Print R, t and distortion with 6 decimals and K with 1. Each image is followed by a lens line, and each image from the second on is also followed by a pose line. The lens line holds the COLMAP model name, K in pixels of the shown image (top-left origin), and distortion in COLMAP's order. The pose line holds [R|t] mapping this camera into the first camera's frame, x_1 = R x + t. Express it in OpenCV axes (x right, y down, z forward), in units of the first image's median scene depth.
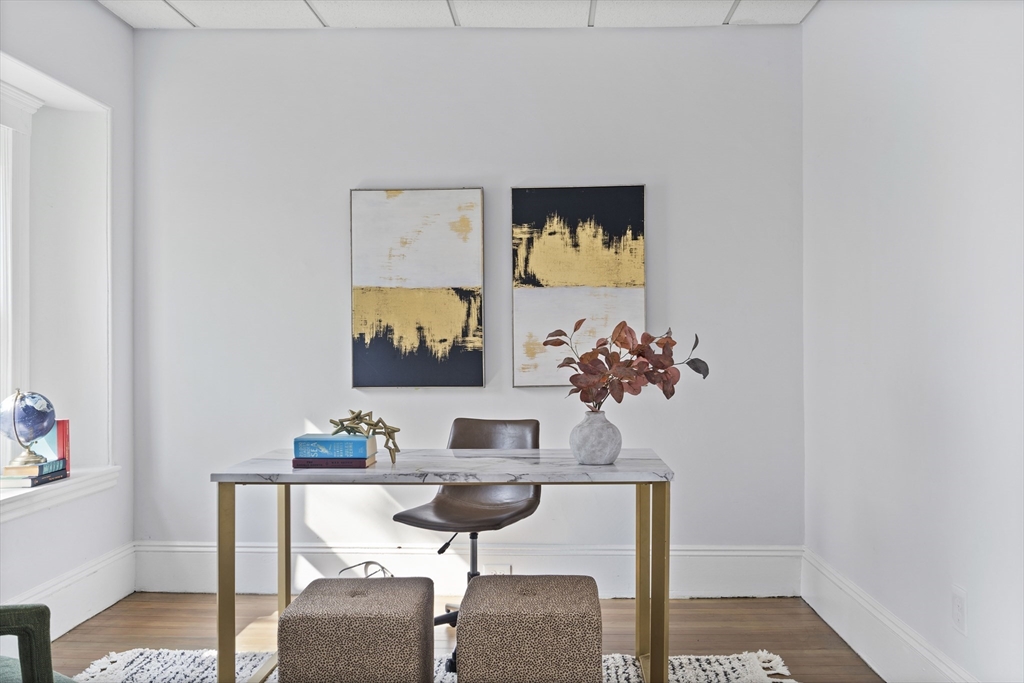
lens RADIAL K [[869.7, 0, 513.1], [0, 869.7, 341.5], [0, 0, 1]] dist [0.030882, 0.004369]
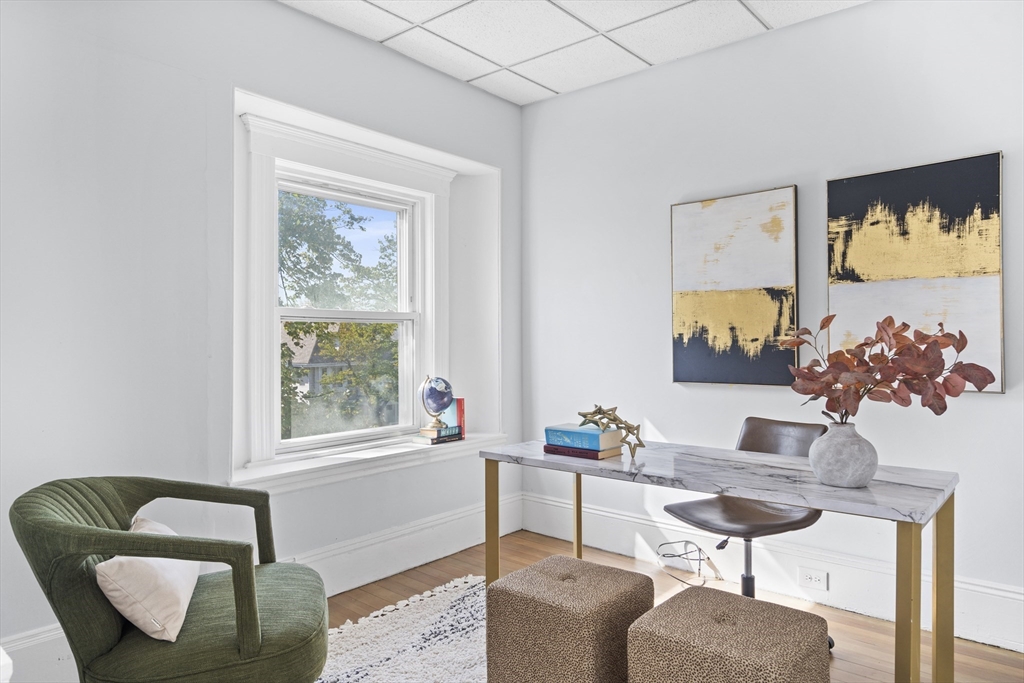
lens RADIAL K [[651.5, 0, 511.6], [0, 651.5, 342.5], [0, 0, 1]] dist [0.017334, 0.001455]
pose [[0.785515, -0.001012, -0.618841, 0.173170], [0.003479, 0.999990, 0.002780, -0.001124], [0.618833, -0.004337, 0.785511, 0.217867]]
